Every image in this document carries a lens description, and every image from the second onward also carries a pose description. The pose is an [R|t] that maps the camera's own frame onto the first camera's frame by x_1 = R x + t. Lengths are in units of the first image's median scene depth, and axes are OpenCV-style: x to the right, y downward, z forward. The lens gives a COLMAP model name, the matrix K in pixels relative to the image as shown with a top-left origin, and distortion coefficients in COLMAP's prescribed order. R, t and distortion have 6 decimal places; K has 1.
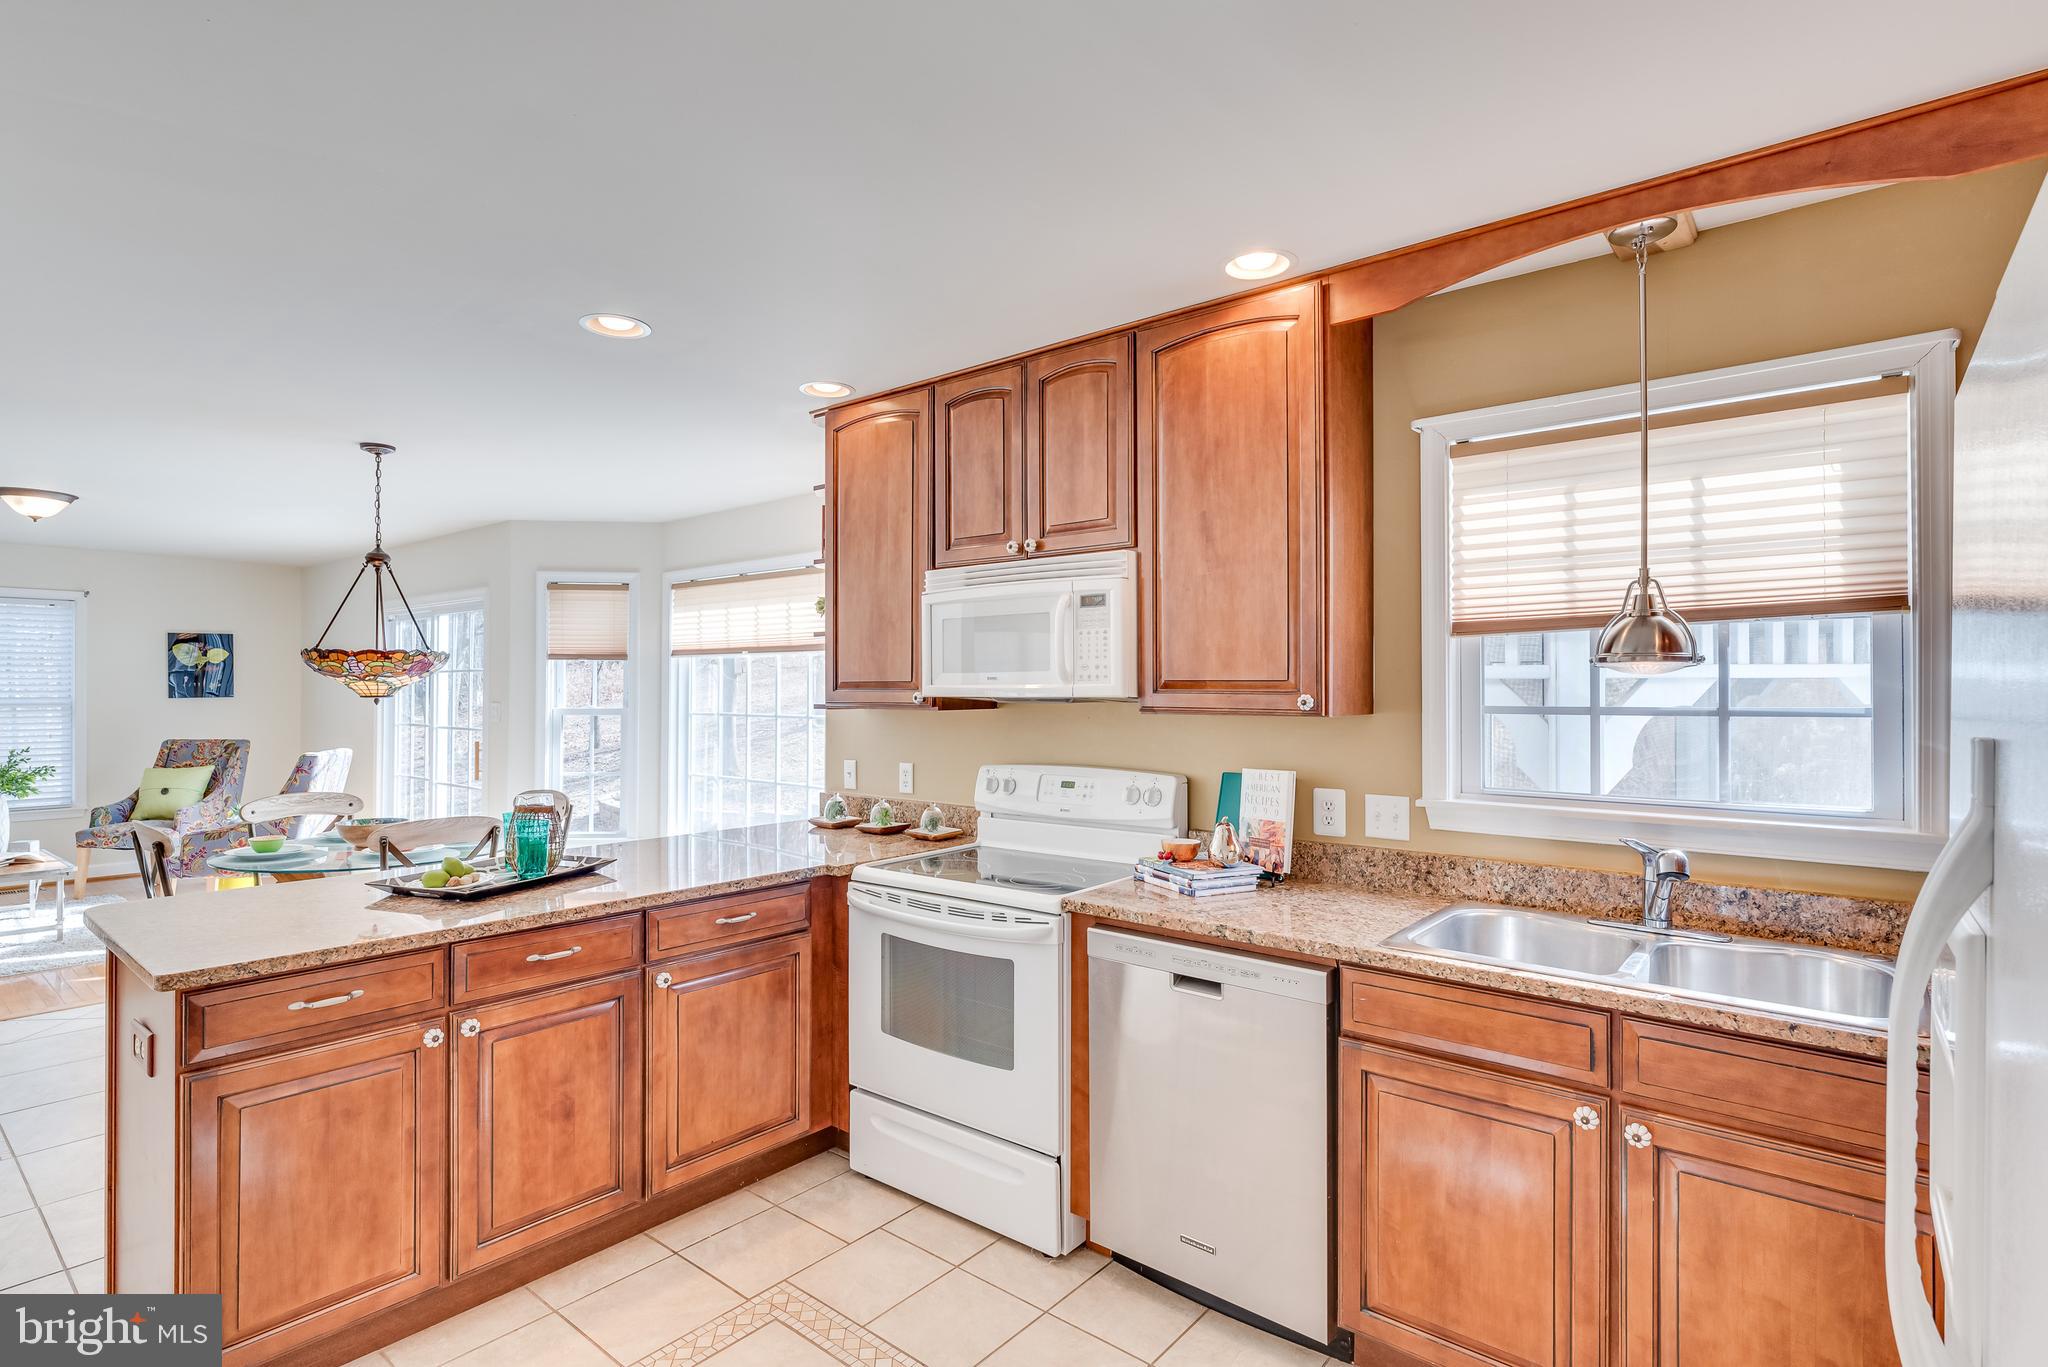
lens RADIAL K [[1000.2, 0, 1032.5], [0, 1000.2, 685.5], [0, 0, 1]] dist [-0.000514, 0.000098]
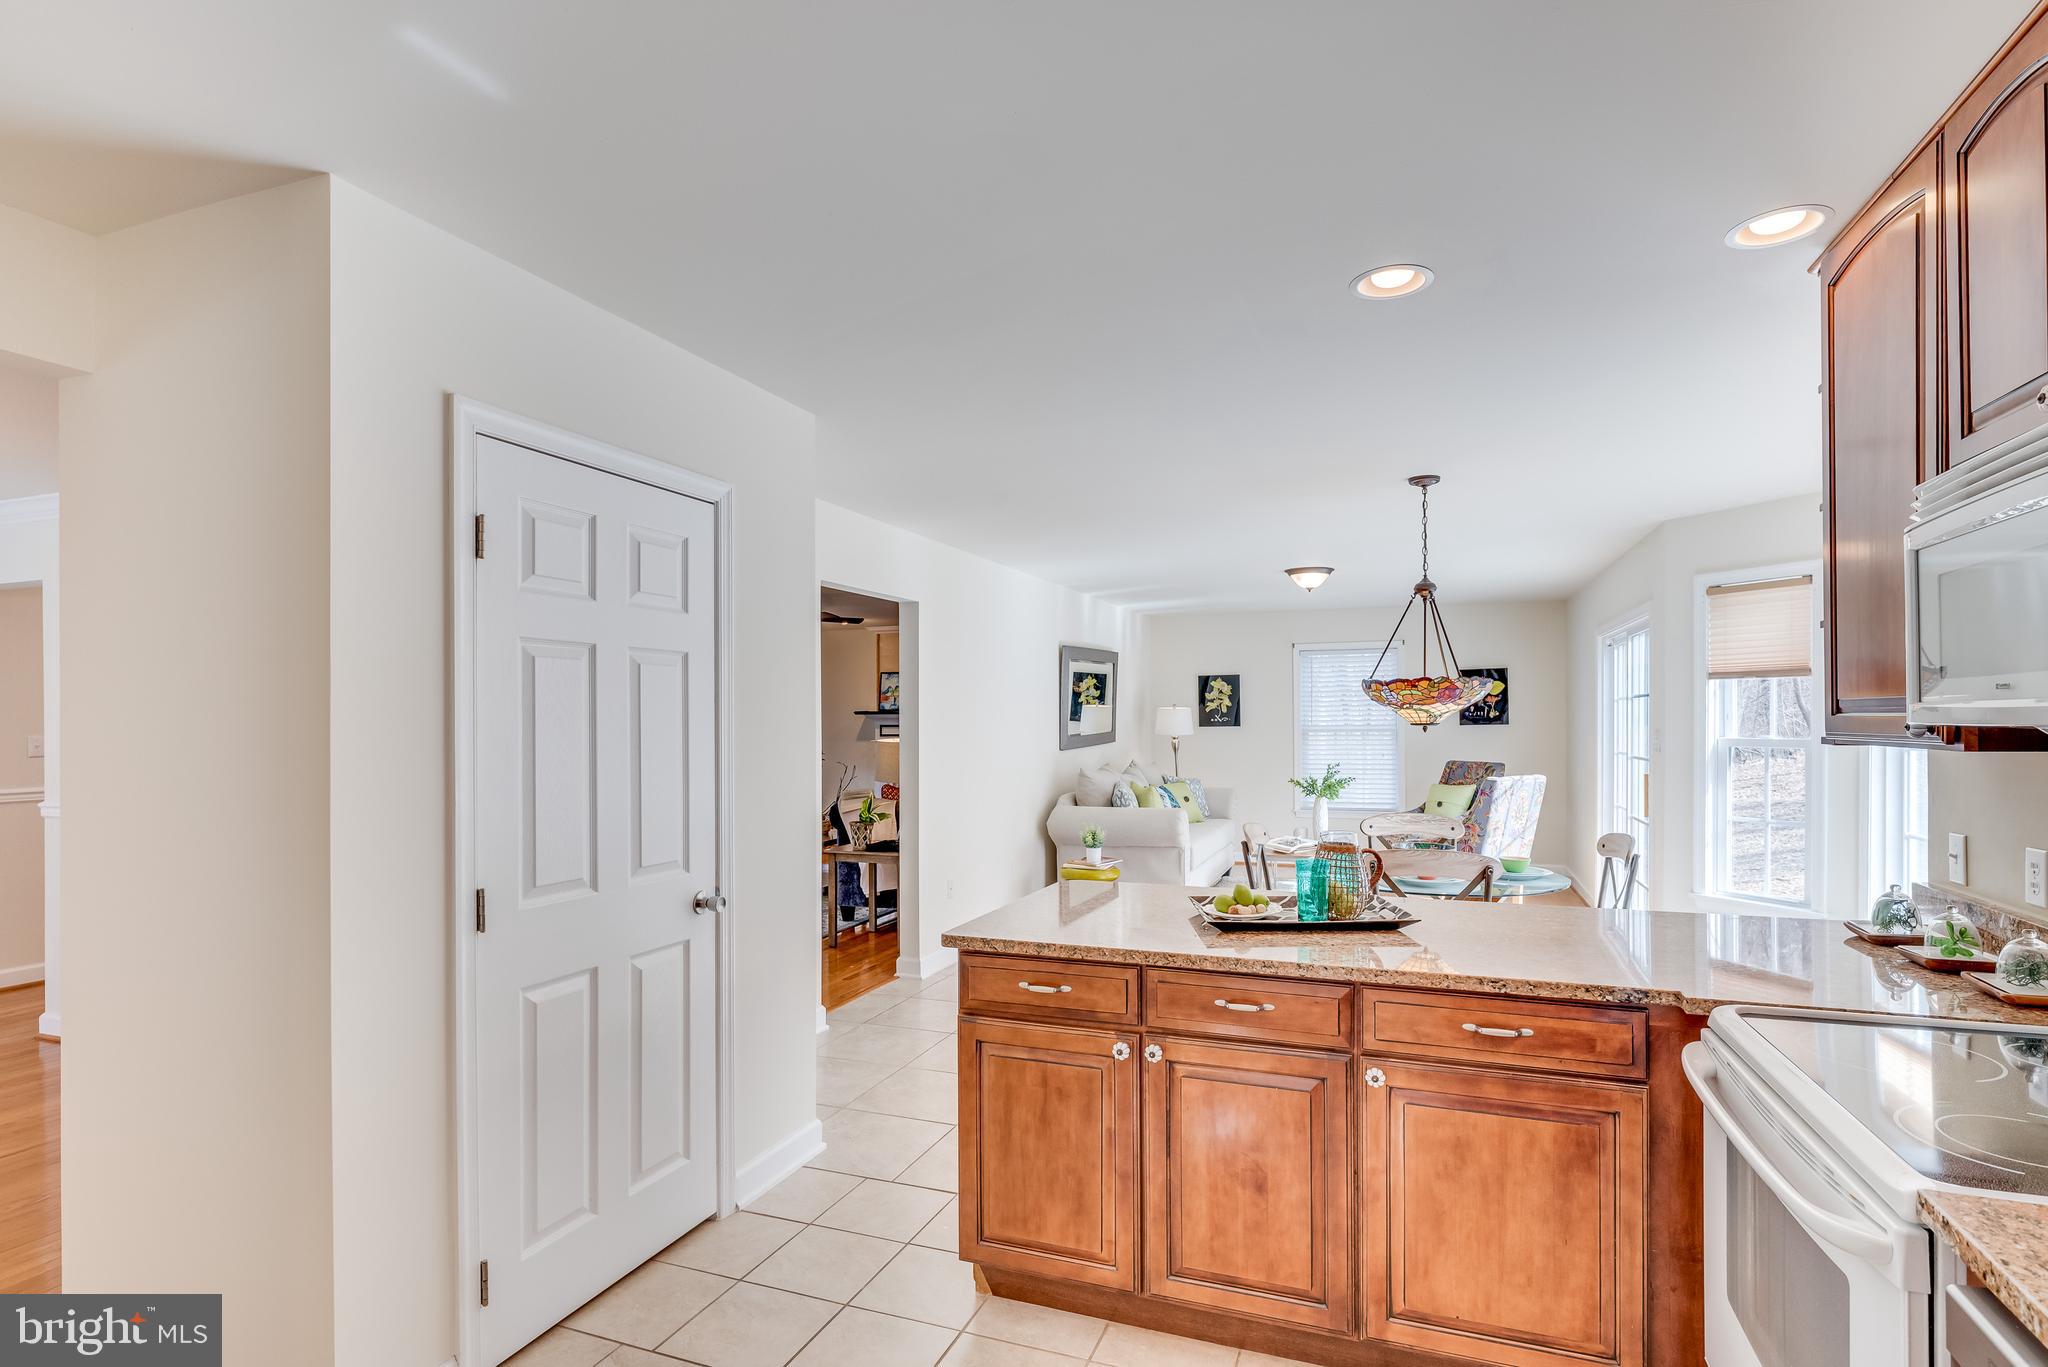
lens RADIAL K [[1010.8, 0, 1031.4], [0, 1010.8, 716.8], [0, 0, 1]] dist [-0.002018, -0.000475]
pose [[0.326089, -0.006078, -0.945320, 0.318264], [0.010057, 0.999945, -0.002960, 0.004202], [0.945286, -0.008541, 0.326132, 0.487430]]
